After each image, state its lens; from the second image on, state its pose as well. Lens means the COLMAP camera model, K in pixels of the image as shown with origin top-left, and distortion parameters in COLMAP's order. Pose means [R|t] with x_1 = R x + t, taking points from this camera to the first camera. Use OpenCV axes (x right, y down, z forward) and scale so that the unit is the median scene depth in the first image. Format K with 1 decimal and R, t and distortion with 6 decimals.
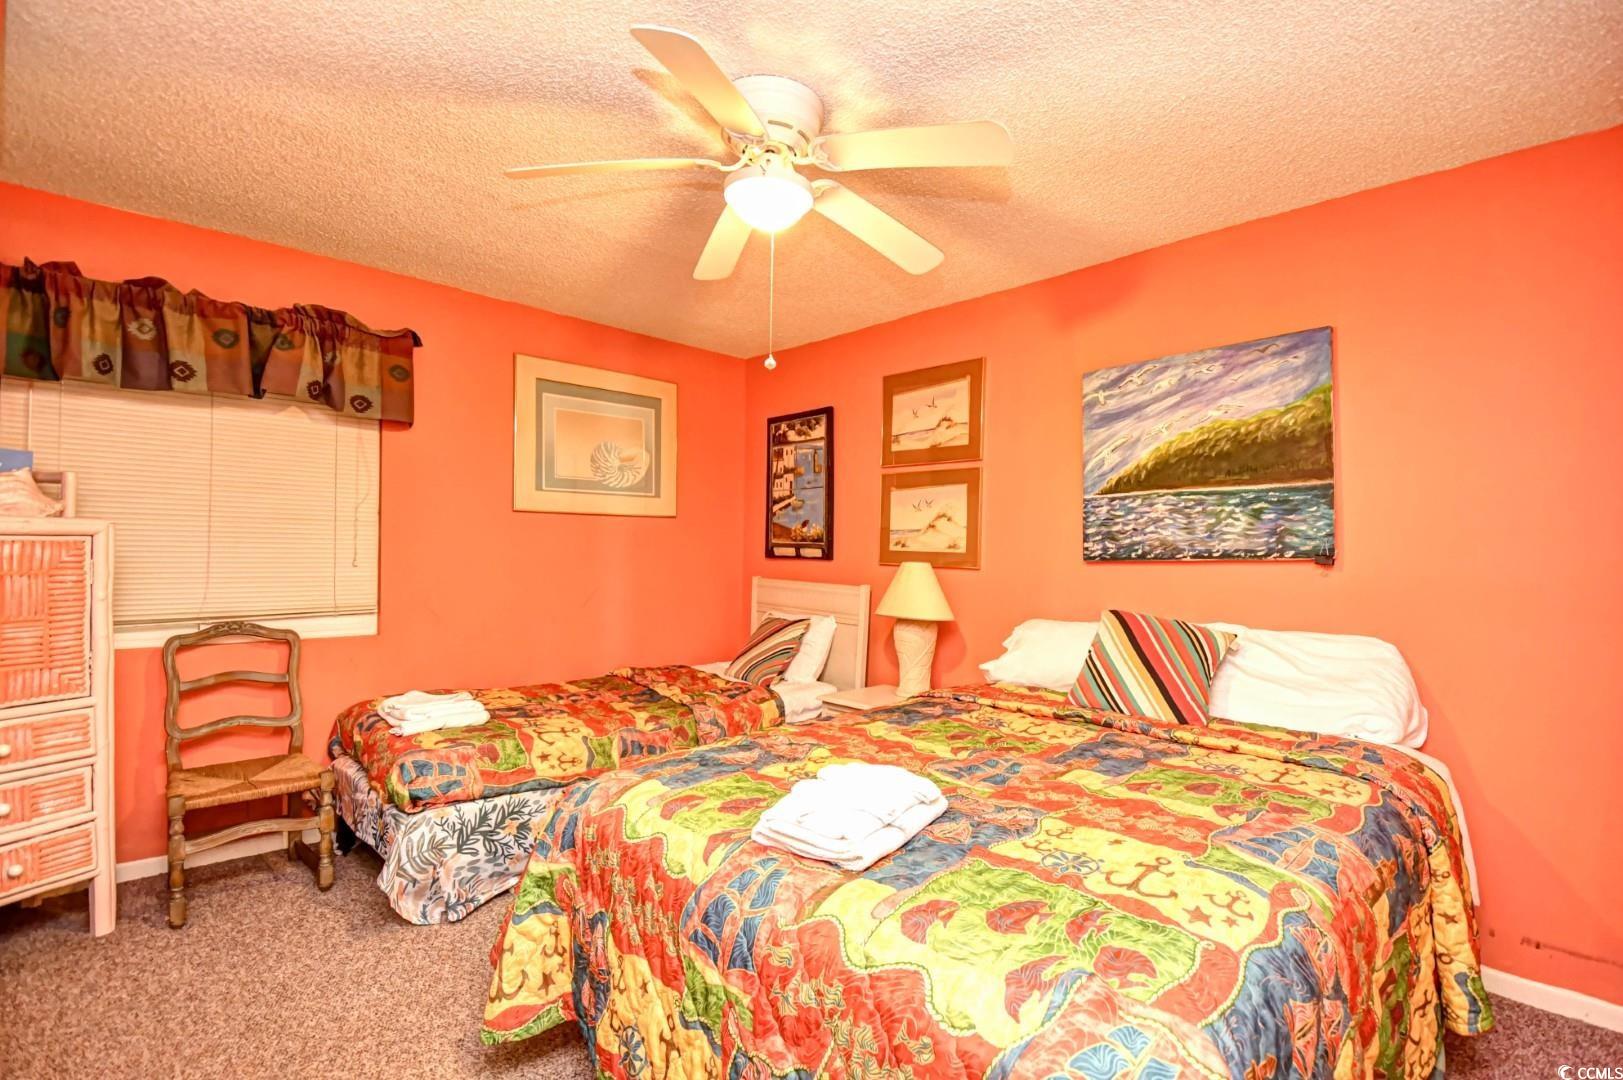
lens RADIAL K [[722.5, 0, 815.2], [0, 722.5, 553.0], [0, 0, 1]] dist [0.019885, -0.024512]
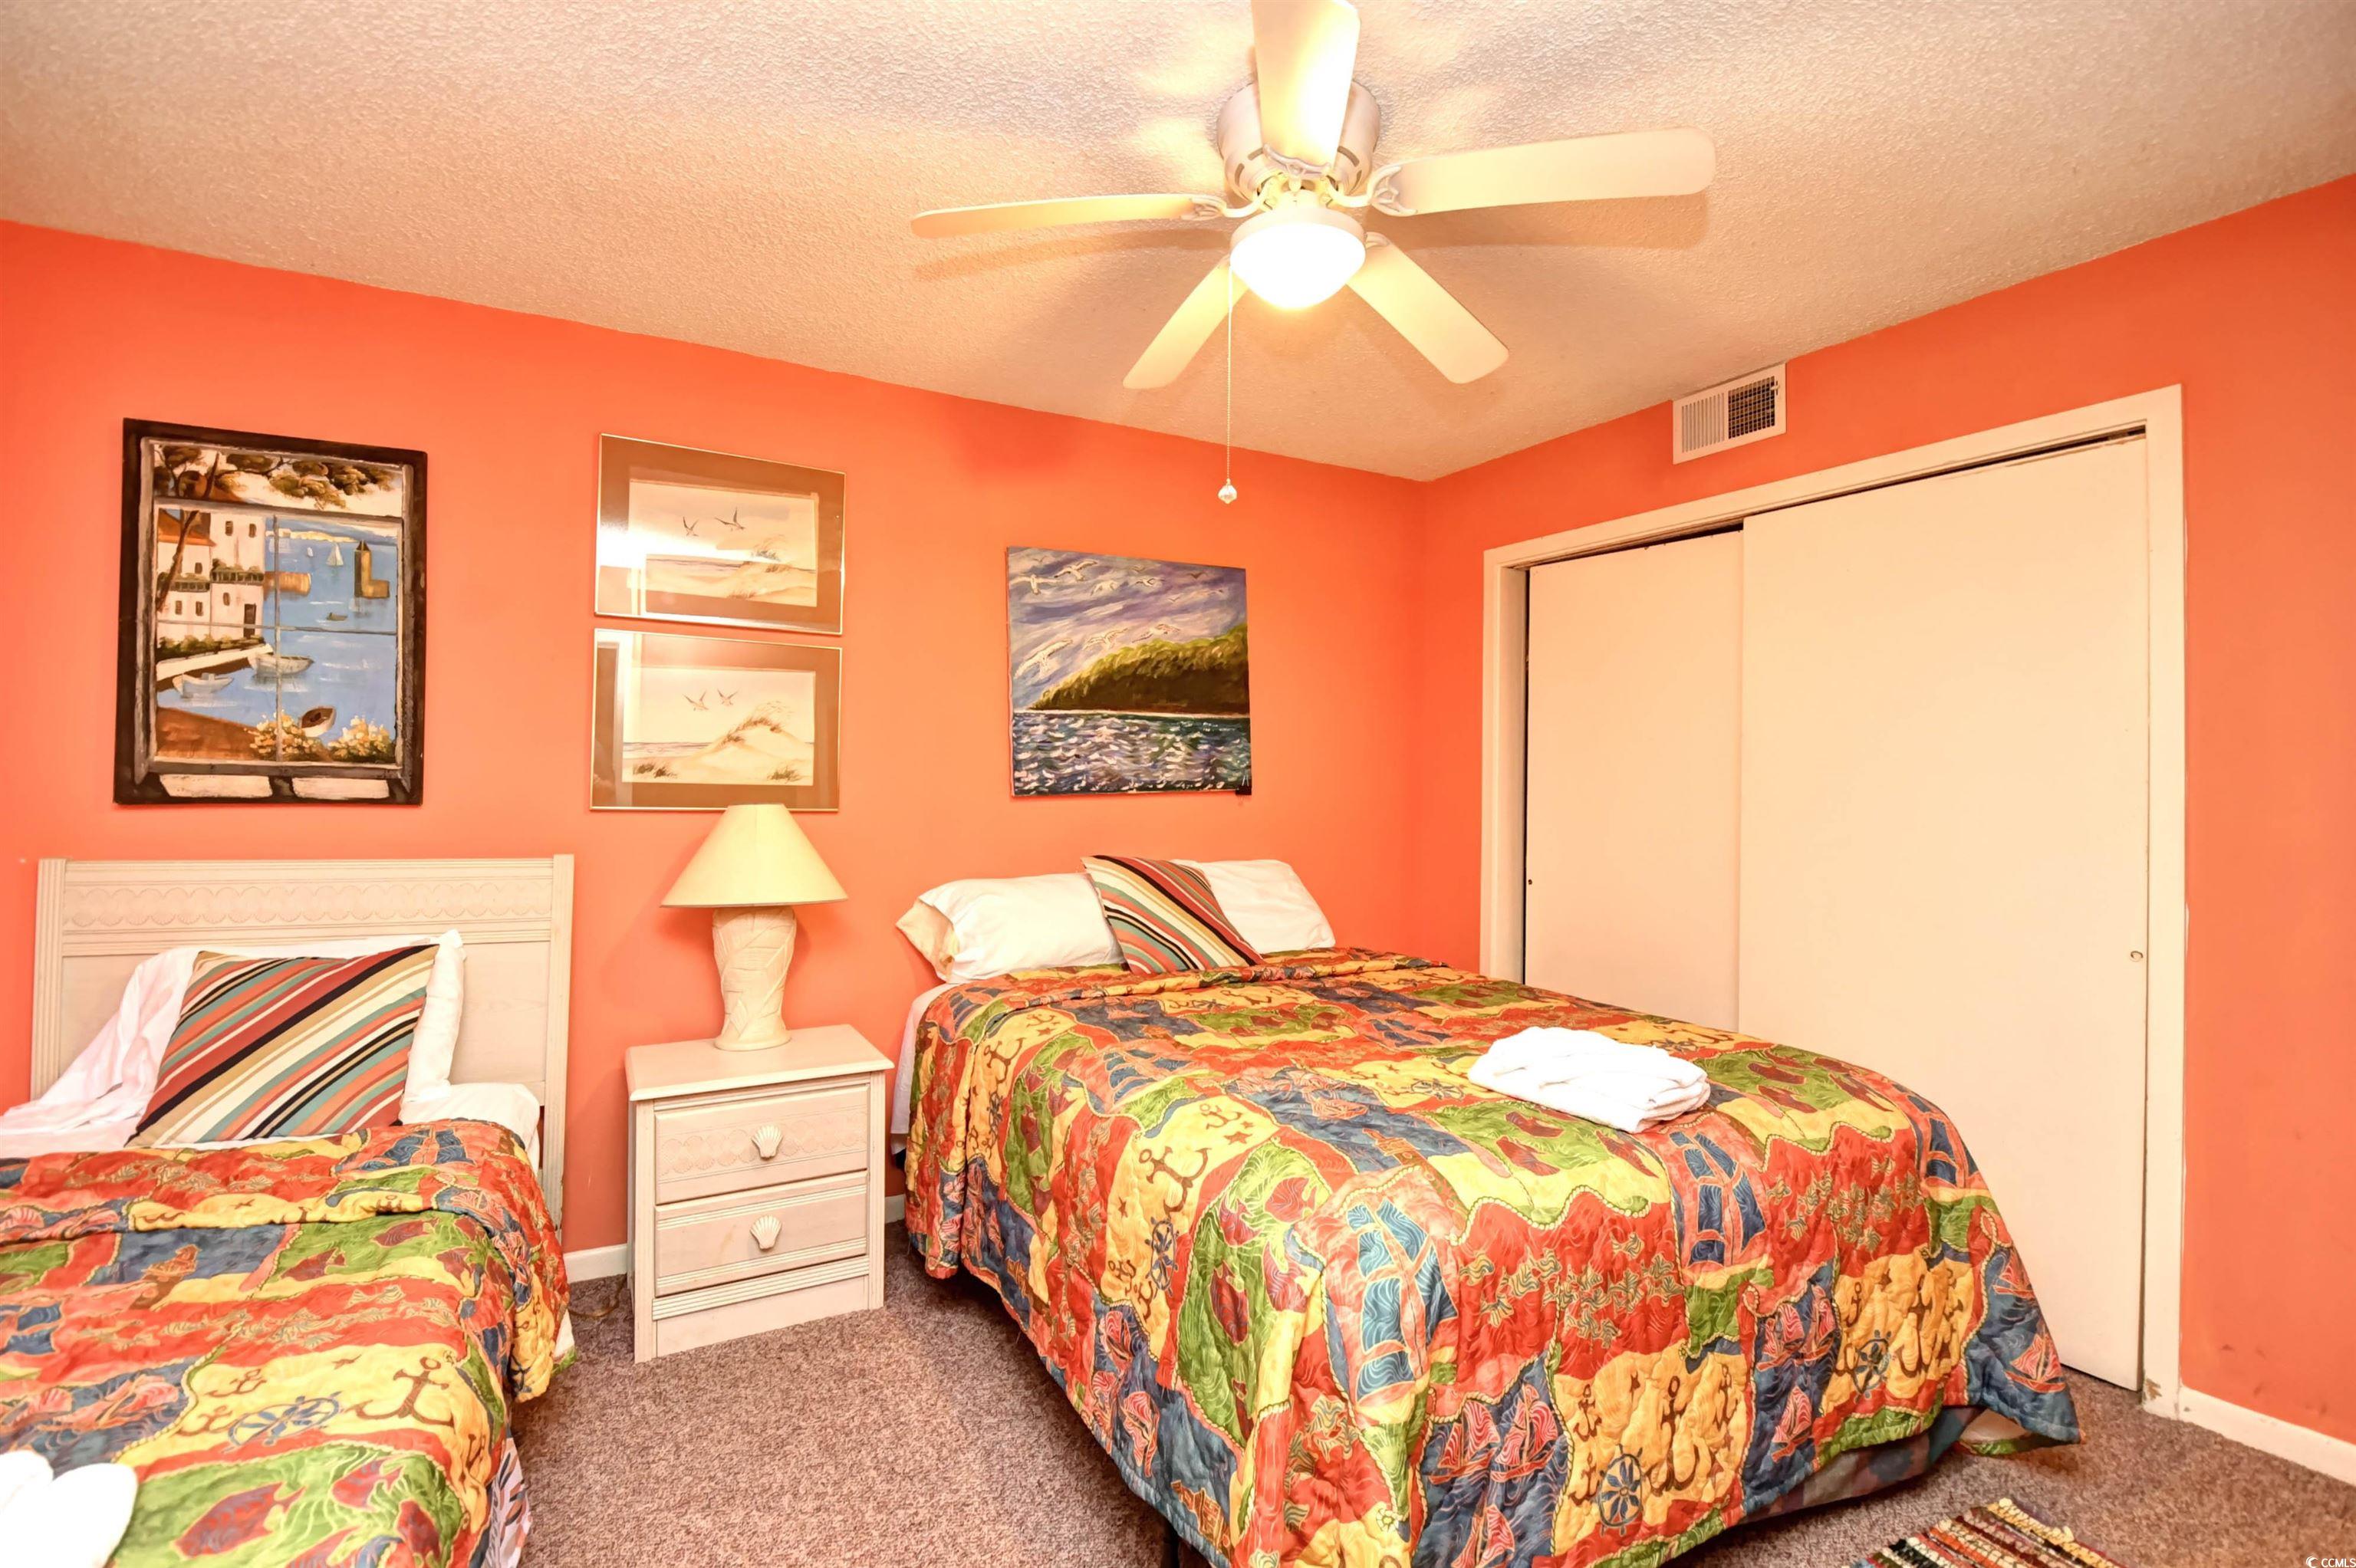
lens RADIAL K [[1048.8, 0, 1183.3], [0, 1048.8, 802.9], [0, 0, 1]] dist [0.019885, -0.024512]
pose [[0.280541, -0.029182, 0.959398, -0.665466], [-0.000142, 0.999536, 0.030444, -0.015535], [-0.959842, -0.008678, 0.280407, 0.548675]]
